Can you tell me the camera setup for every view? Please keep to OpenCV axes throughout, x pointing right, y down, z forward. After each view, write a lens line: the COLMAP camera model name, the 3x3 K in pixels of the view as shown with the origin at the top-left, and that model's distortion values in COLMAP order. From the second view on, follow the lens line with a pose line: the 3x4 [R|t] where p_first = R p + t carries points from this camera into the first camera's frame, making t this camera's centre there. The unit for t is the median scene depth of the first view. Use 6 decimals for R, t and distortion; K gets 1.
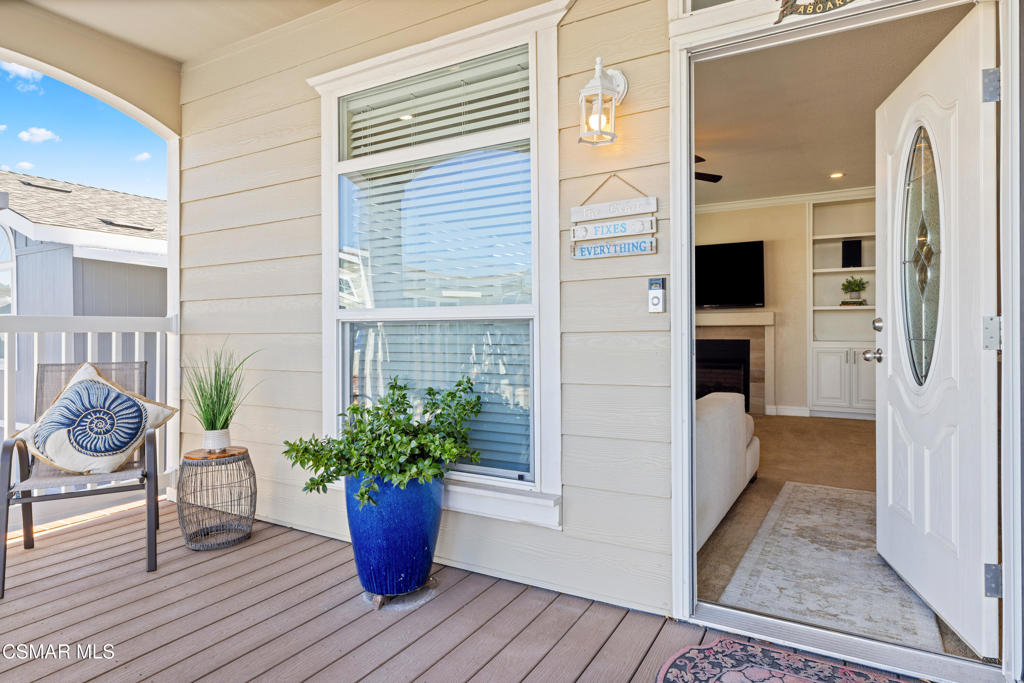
lens RADIAL K [[581.4, 0, 511.8], [0, 581.4, 333.1], [0, 0, 1]] dist [0.003170, 0.000352]
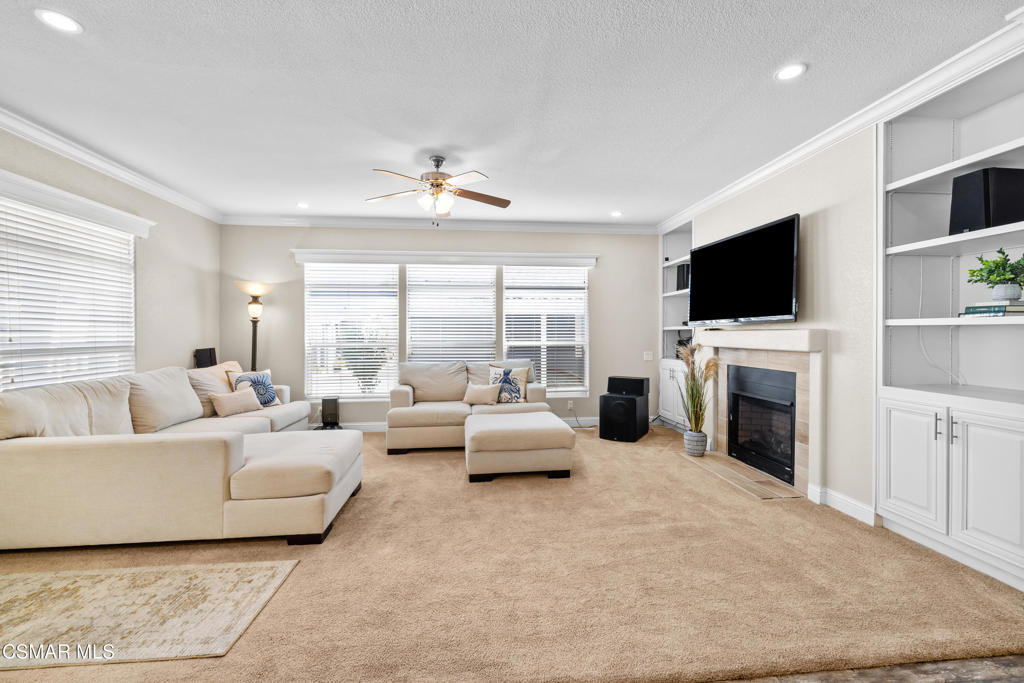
lens RADIAL K [[423.7, 0, 519.1], [0, 423.7, 339.1], [0, 0, 1]] dist [0.007147, -0.000192]
pose [[0.596408, 0.011580, -0.802598, 0.629742], [-0.003134, 0.999922, 0.012097, -0.031427], [0.802675, -0.004699, 0.596398, 0.503526]]
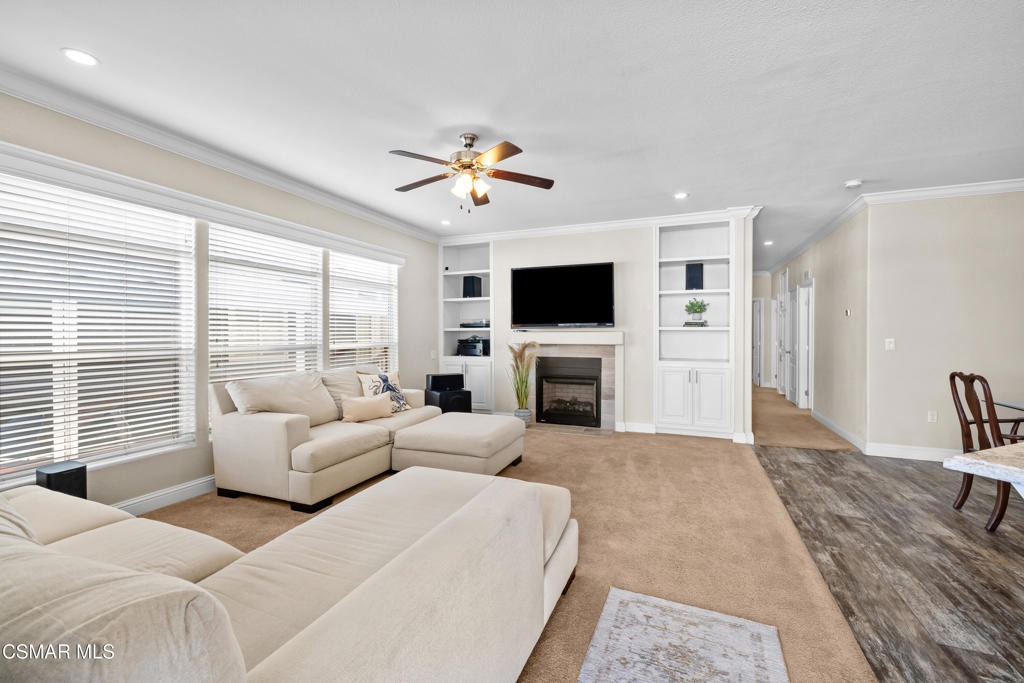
lens RADIAL K [[423.7, 0, 505.7], [0, 423.7, 340.2], [0, 0, 1]] dist [0.007147, -0.000192]
pose [[0.993190, -0.000626, 0.116507, 0.157902], [-0.000670, 0.999938, 0.011091, -0.030104], [-0.116507, -0.011093, 0.993128, 0.279982]]
